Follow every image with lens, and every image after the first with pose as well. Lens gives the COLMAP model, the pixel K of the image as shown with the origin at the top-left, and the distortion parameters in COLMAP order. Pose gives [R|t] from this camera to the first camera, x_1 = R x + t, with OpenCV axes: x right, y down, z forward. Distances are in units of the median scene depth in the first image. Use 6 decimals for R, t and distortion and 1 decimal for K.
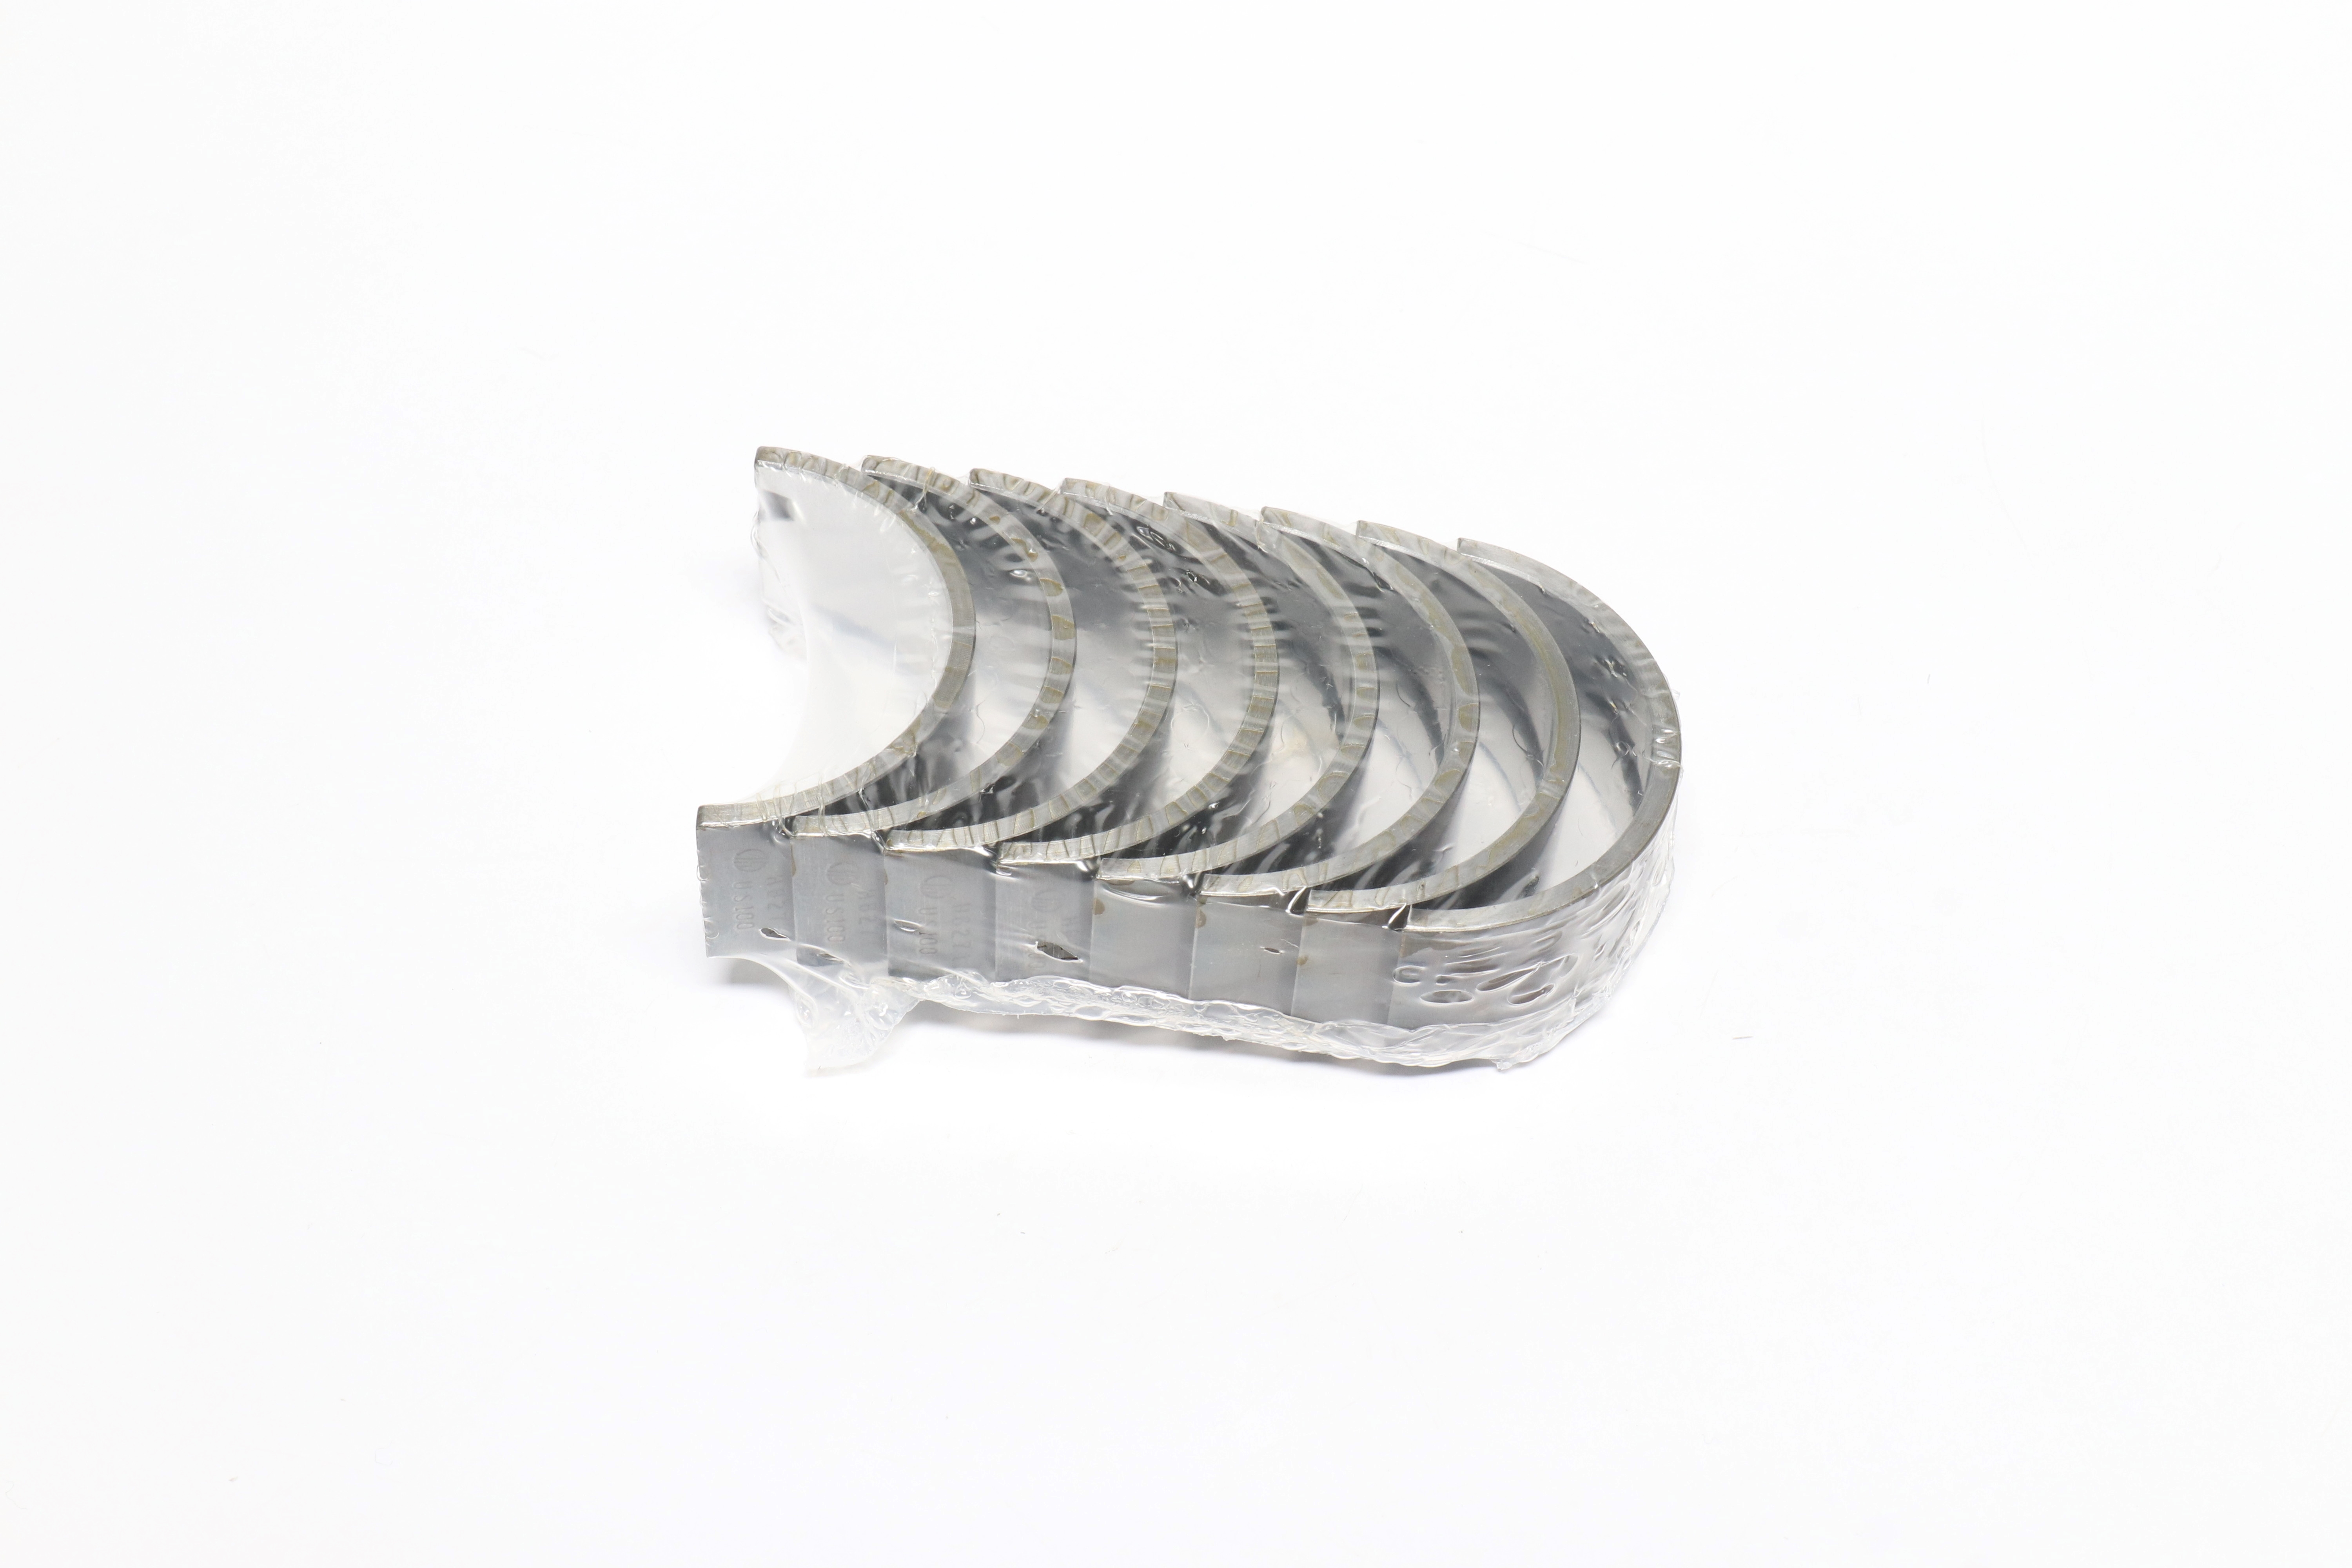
lens RADIAL K [[3833.7, 0, 1176.0], [0, 3833.7, 784.0], [0, 0, 1]] dist [-0.002448, -0.000936]
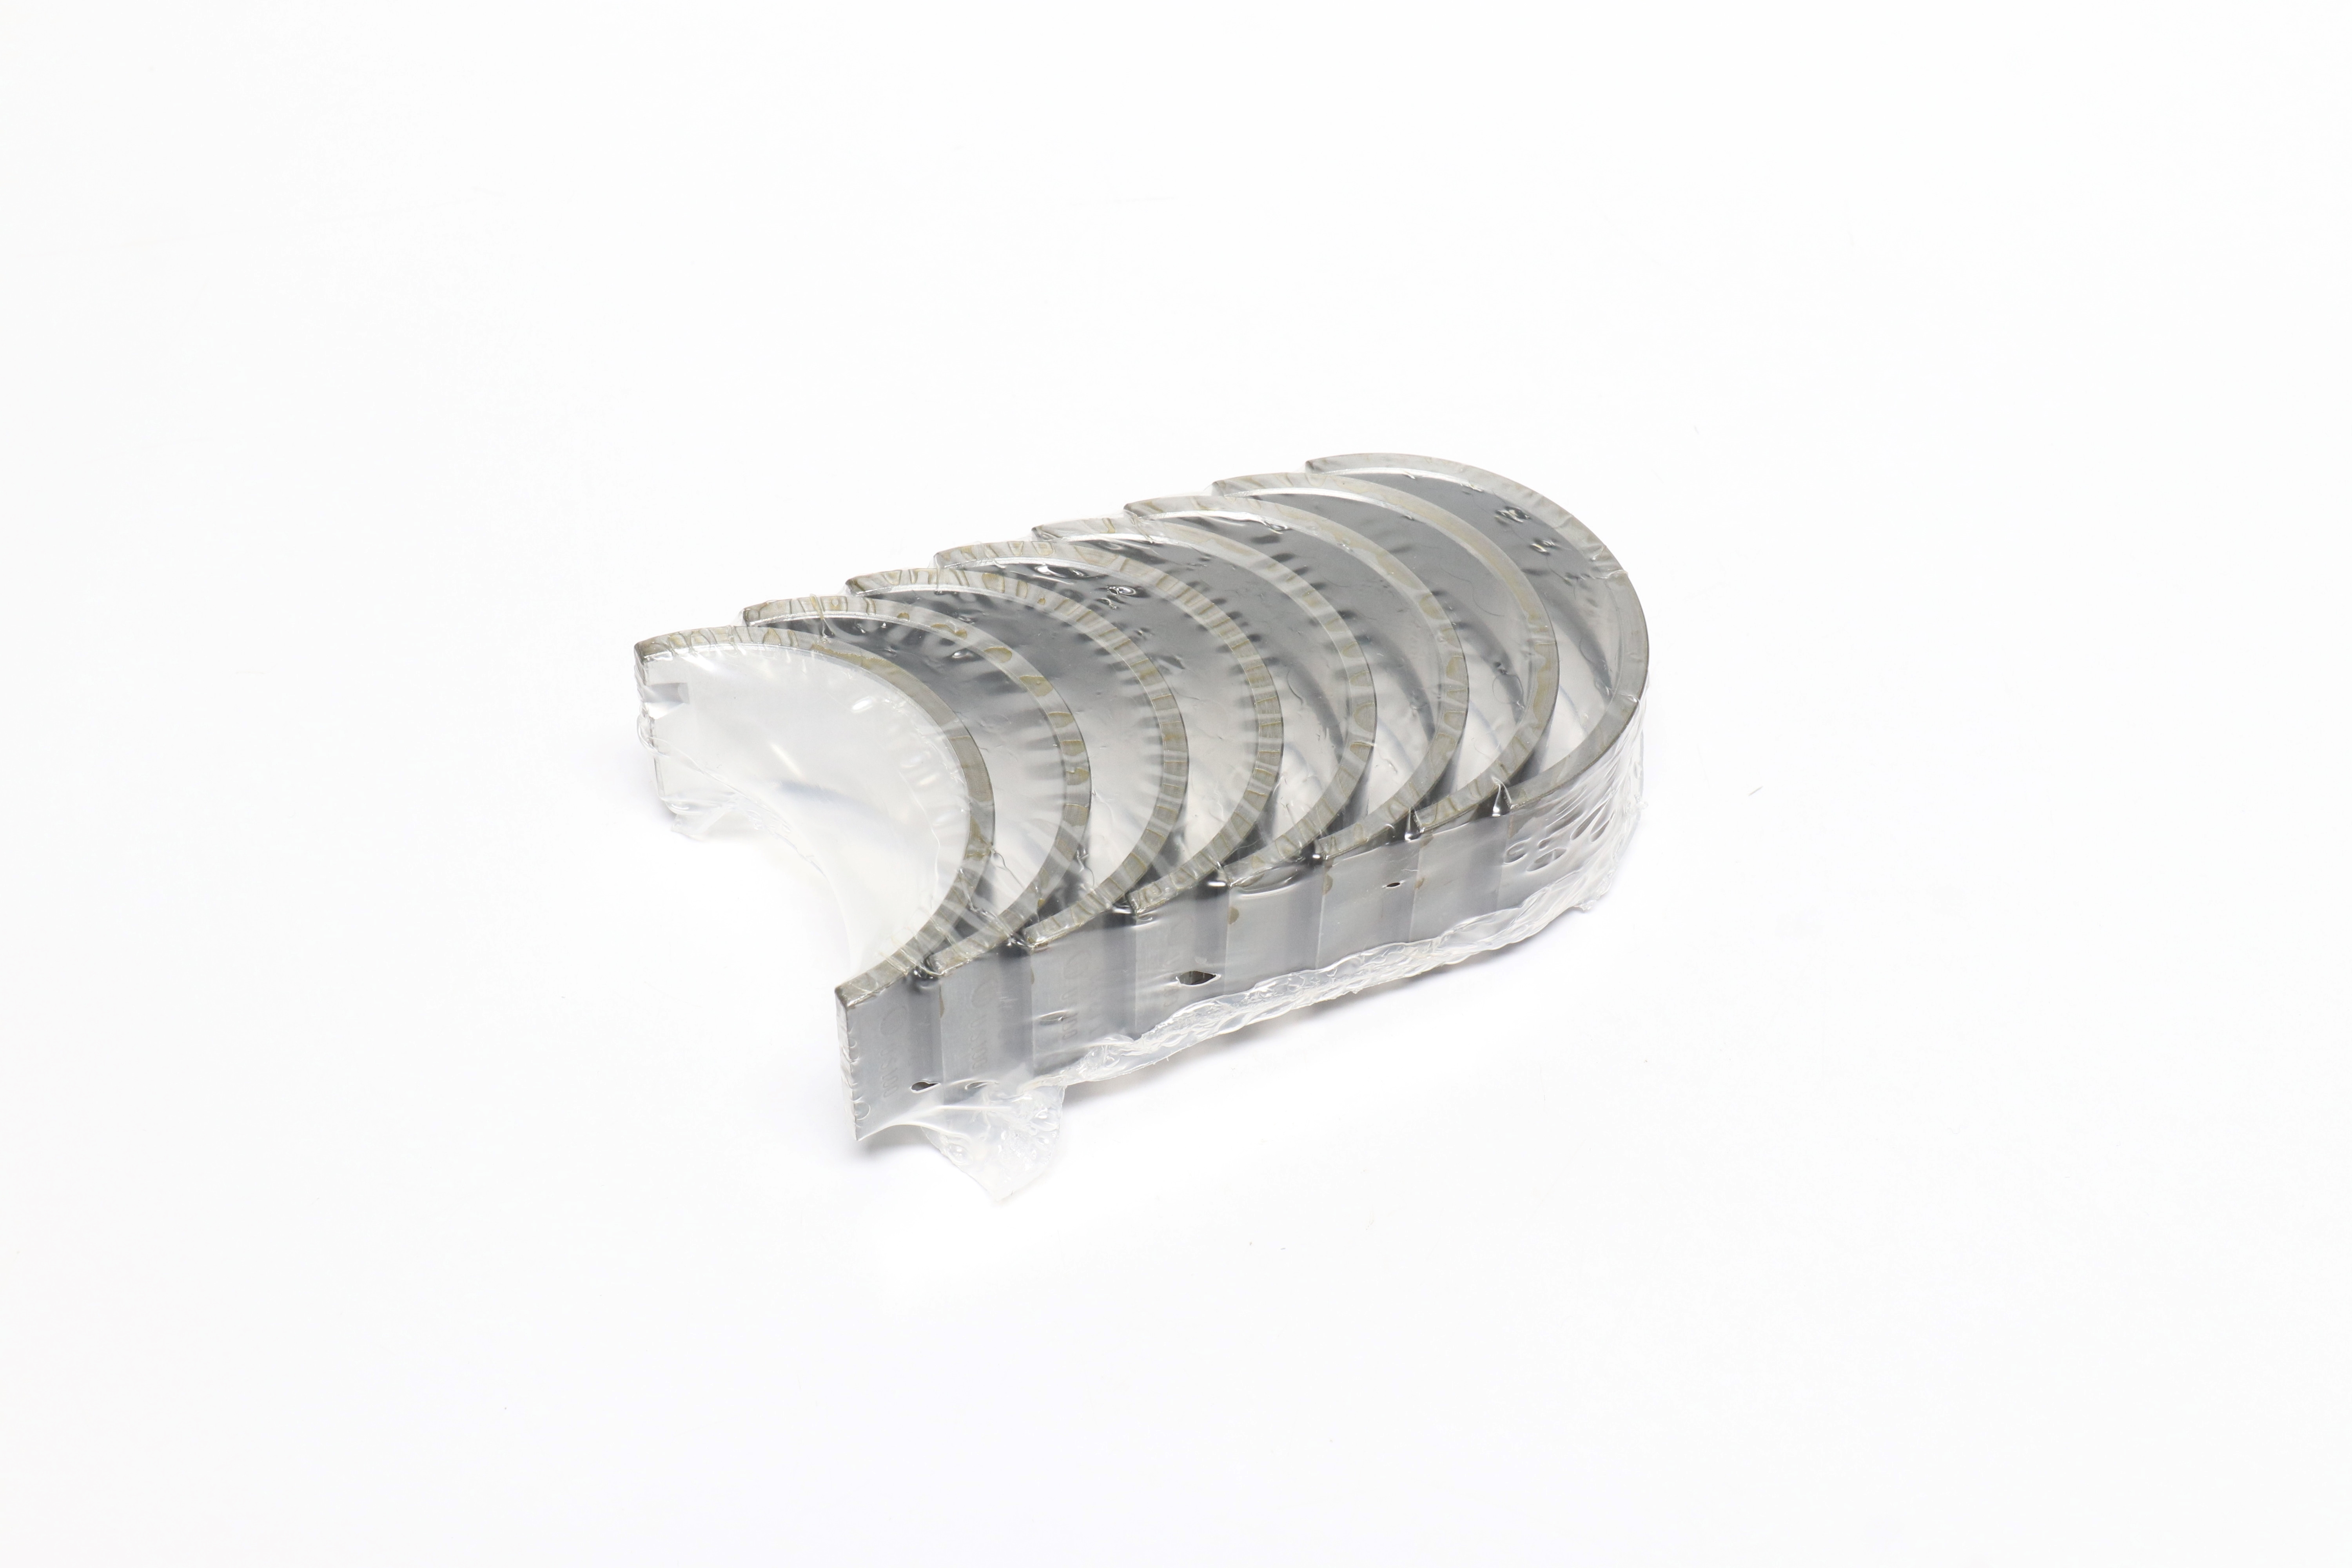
lens RADIAL K [[3833.7, 0, 1176.0], [0, 3833.7, 784.0], [0, 0, 1]] dist [-0.002448, -0.000936]
pose [[0.848557, -0.392084, 0.355276, -0.363196], [0.394877, 0.916214, 0.067998, -0.070890], [-0.352170, 0.082590, 0.932285, 0.069098]]
